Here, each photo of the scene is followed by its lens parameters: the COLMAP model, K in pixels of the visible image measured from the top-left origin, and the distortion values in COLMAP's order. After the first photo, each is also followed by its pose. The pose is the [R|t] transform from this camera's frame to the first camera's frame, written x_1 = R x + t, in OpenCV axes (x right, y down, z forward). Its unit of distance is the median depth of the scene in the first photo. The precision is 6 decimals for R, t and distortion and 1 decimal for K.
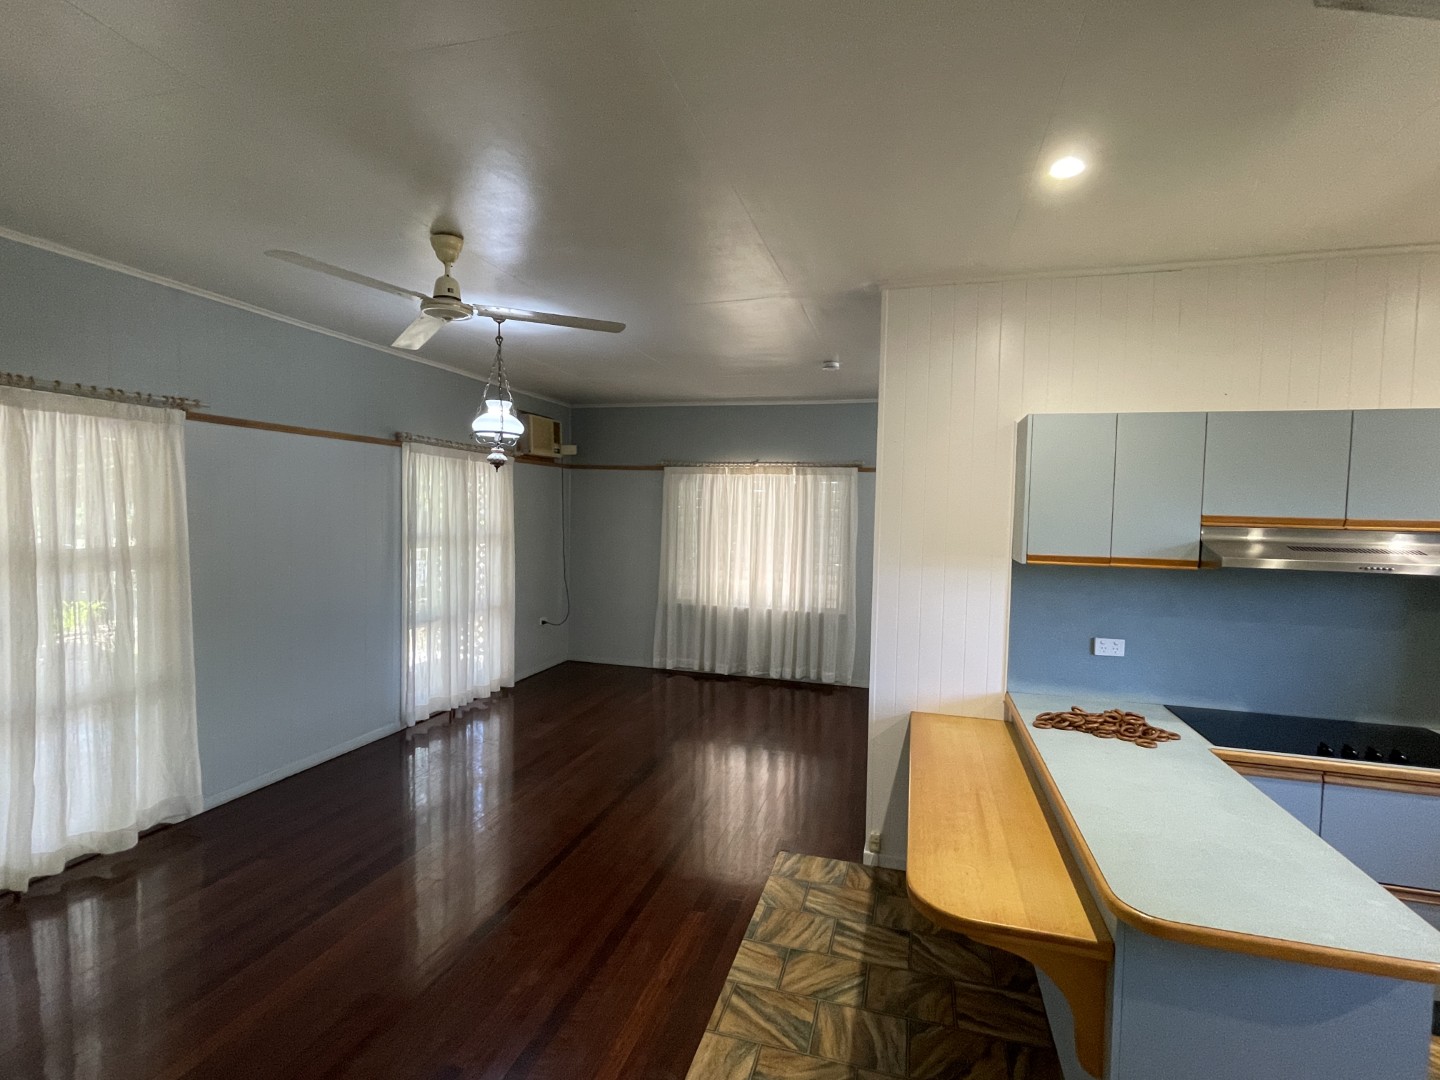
lens RADIAL K [[682.1, 0, 729.4], [0, 682.1, 538.6], [0, 0, 1]] dist [-0.002187, 0.001885]
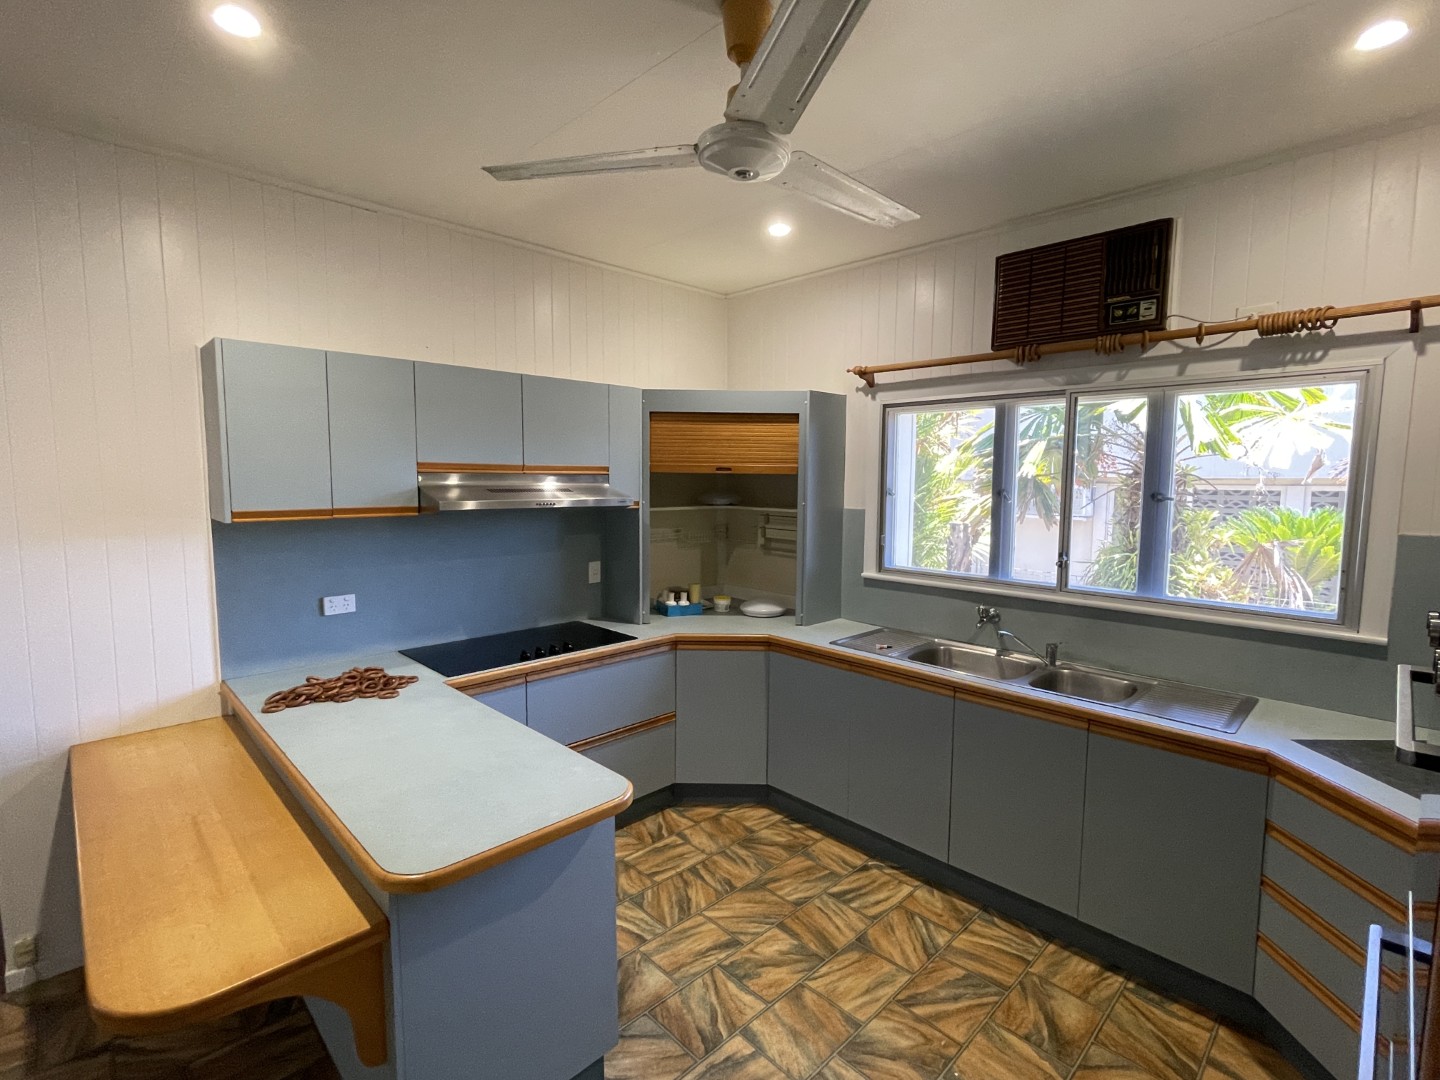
lens RADIAL K [[682.1, 0, 722.0], [0, 682.1, 539.7], [0, 0, 1]] dist [-0.002187, 0.001885]
pose [[0.501439, -0.104260, 0.858888, 0.025416], [0.039629, 0.994439, 0.097578, -0.000494], [-0.864285, -0.014892, 0.502782, 0.081522]]
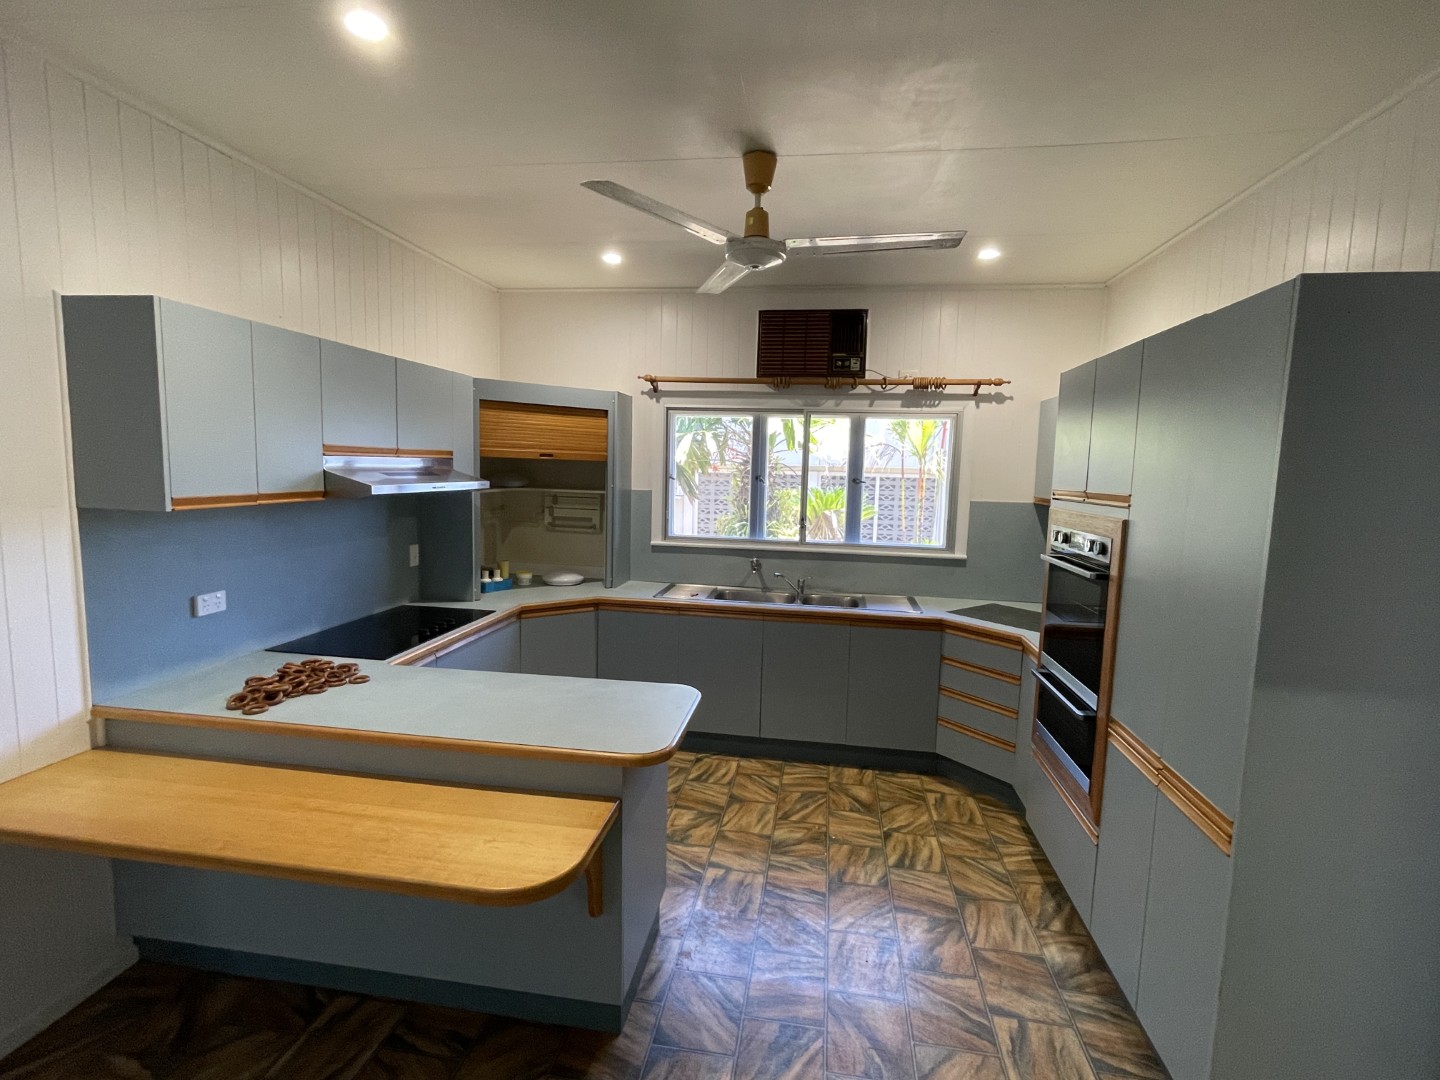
lens RADIAL K [[682.1, 0, 722.5], [0, 682.1, 538.1], [0, 0, 1]] dist [-0.002187, 0.001885]
pose [[-0.113034, -0.135800, 0.984267, -0.367203], [0.008263, 0.990453, 0.137602, -0.031486], [-0.993557, 0.023687, -0.110833, 0.546903]]
